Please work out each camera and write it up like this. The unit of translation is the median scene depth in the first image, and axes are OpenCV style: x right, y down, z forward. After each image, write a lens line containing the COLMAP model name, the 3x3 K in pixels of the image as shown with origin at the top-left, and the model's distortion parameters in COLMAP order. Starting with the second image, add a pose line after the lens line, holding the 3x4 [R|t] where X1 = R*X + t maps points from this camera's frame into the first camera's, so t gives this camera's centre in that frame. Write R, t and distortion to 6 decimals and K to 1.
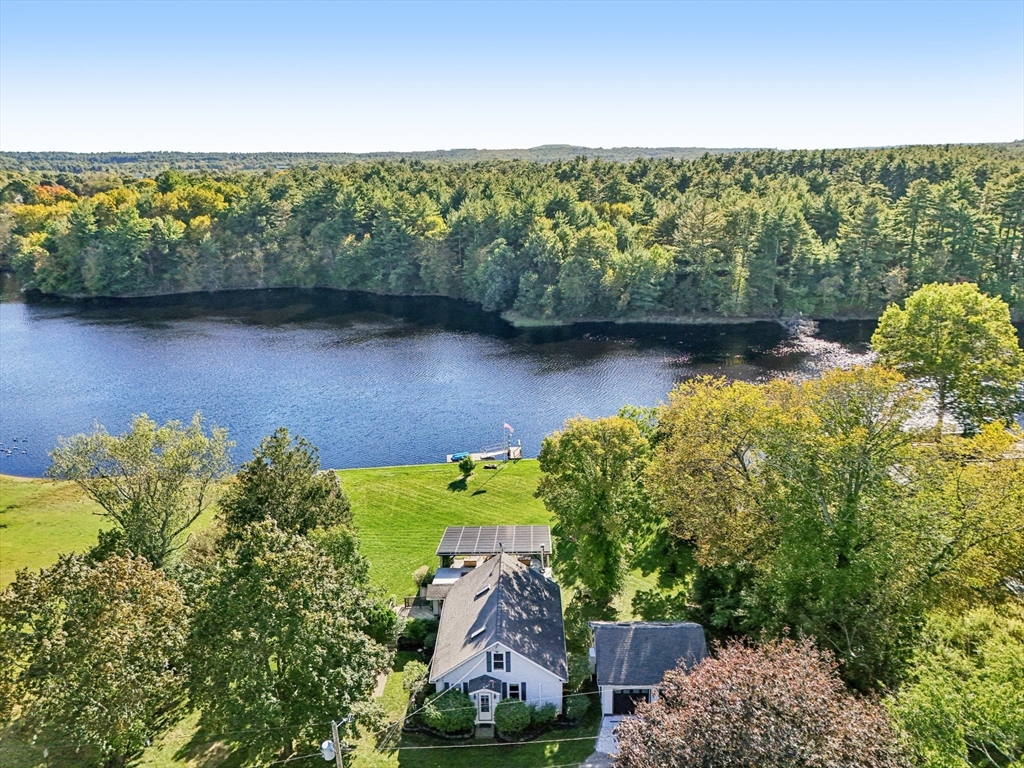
lens RADIAL K [[765.5, 0, 516.5], [0, 765.5, 386.8], [0, 0, 1]] dist [0.083644, -0.095835]
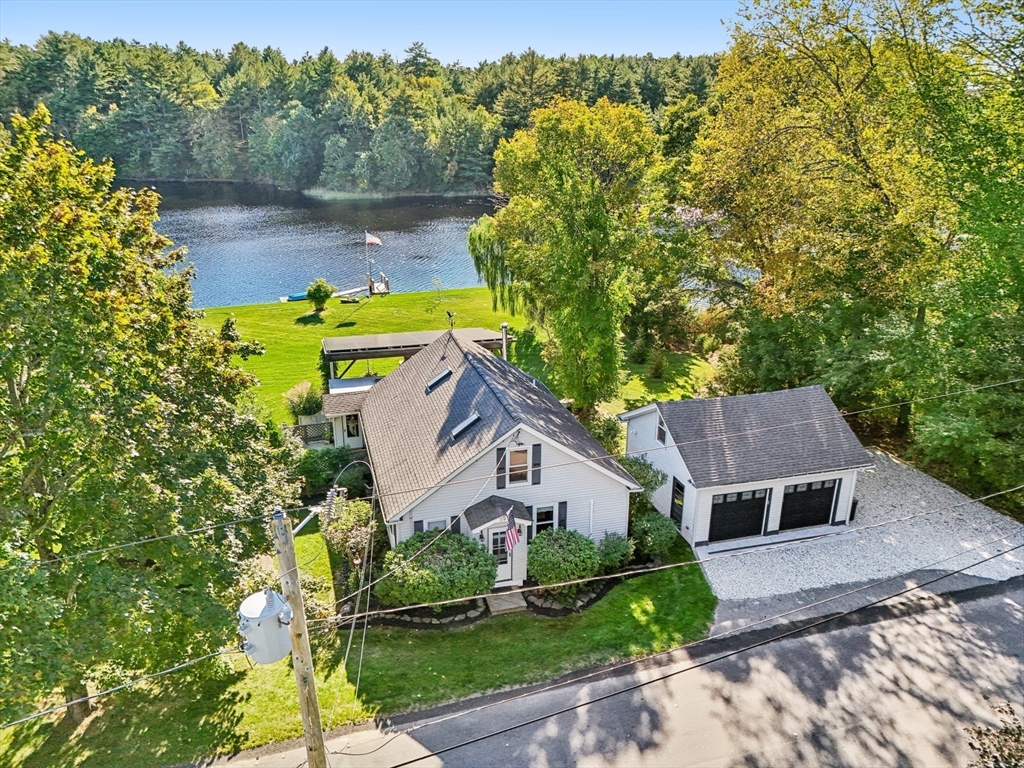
lens RADIAL K [[744.1, 0, 504.0], [0, 744.1, 383.0], [0, 0, 1]] dist [0.078423, -0.083848]
pose [[0.960805, -0.075595, 0.266718, -0.046857], [0.060778, 0.996136, 0.063390, 0.077685], [-0.270479, -0.044695, 0.961688, 0.152503]]
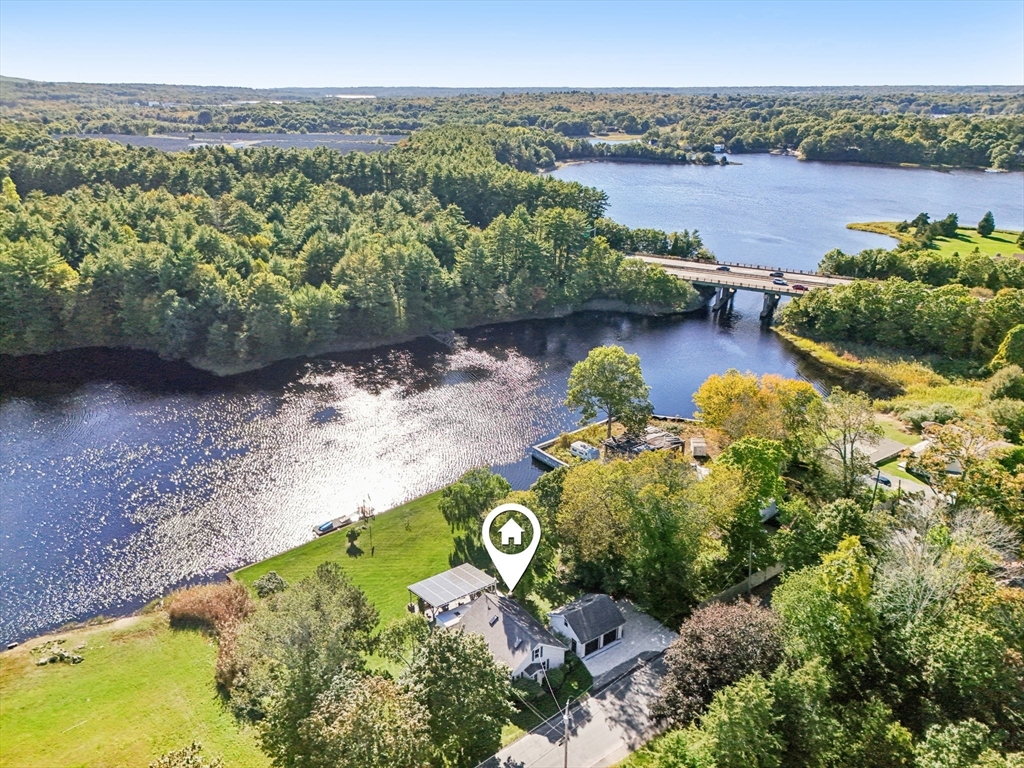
lens RADIAL K [[765.5, 0, 516.5], [0, 765.5, 386.8], [0, 0, 1]] dist [0.083644, -0.095835]
pose [[0.801792, -0.196047, 0.564532, -0.277817], [0.147017, 0.980335, 0.131640, -0.144745], [-0.579238, -0.022552, 0.814847, -0.123409]]
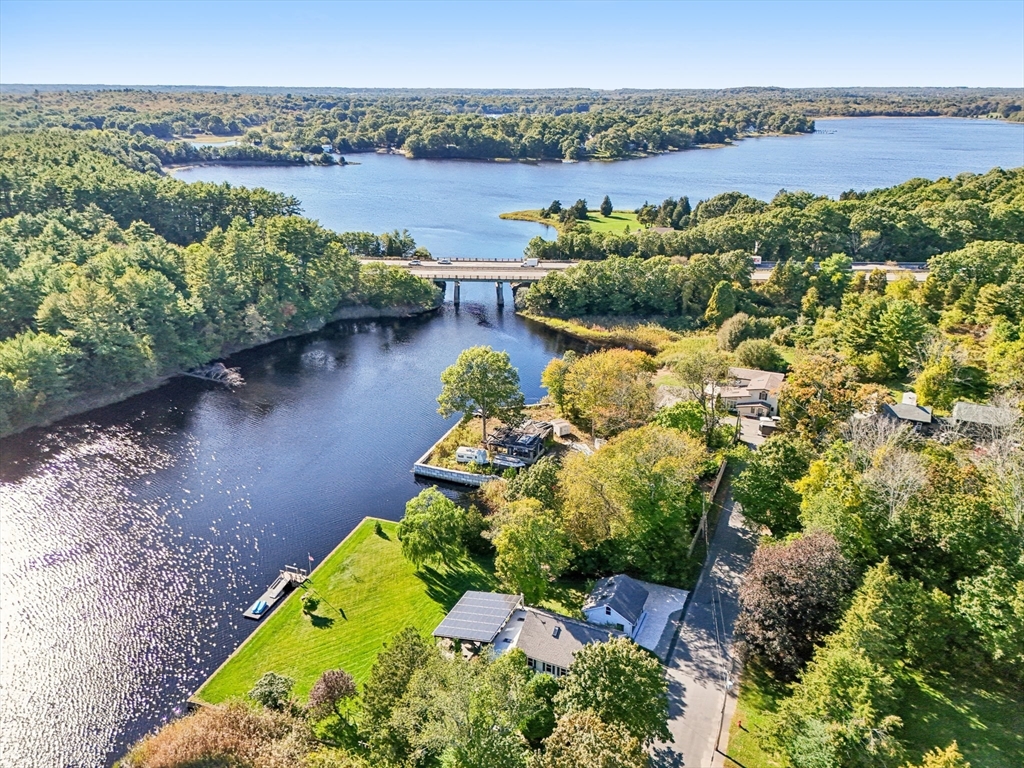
lens RADIAL K [[765.5, 0, 516.5], [0, 765.5, 386.8], [0, 0, 1]] dist [0.083644, -0.095835]
pose [[0.388015, -0.311668, 0.867356, -0.433740], [0.241880, 0.942536, 0.230476, -0.202394], [-0.889347, 0.120368, 0.441105, 0.086031]]
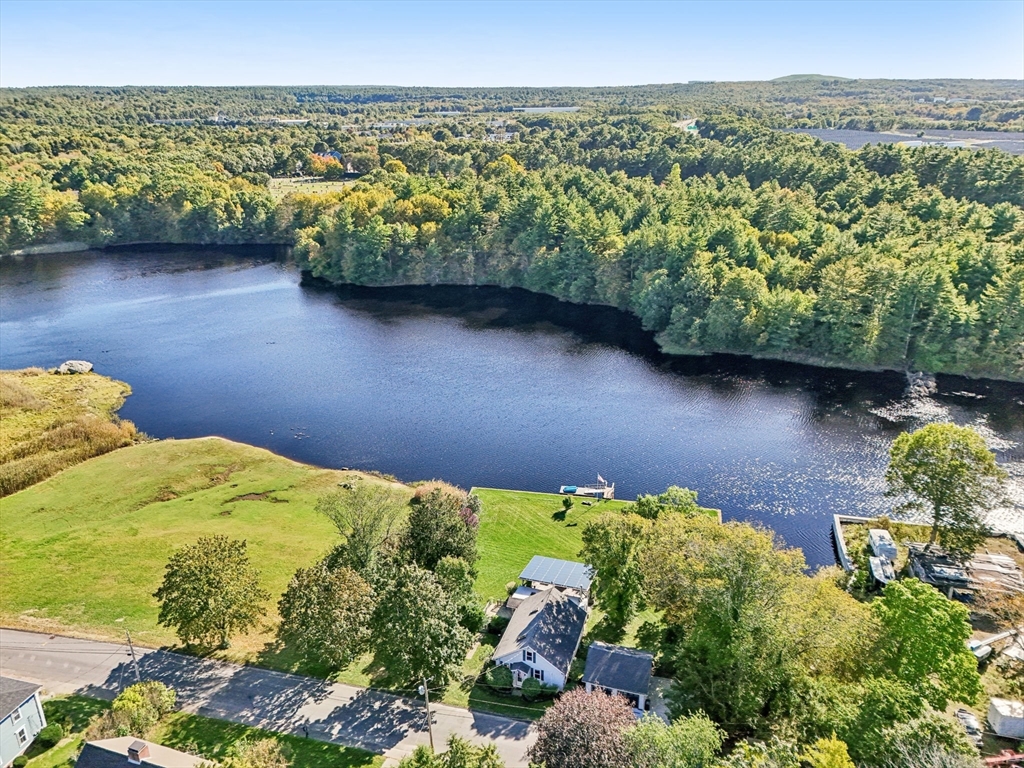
lens RADIAL K [[765.5, 0, 516.5], [0, 765.5, 386.8], [0, 0, 1]] dist [0.083644, -0.095835]
pose [[0.957137, 0.111320, -0.267389, 0.103879], [-0.085287, 0.990583, 0.107108, -0.131479], [0.276794, -0.079712, 0.957617, -0.195334]]
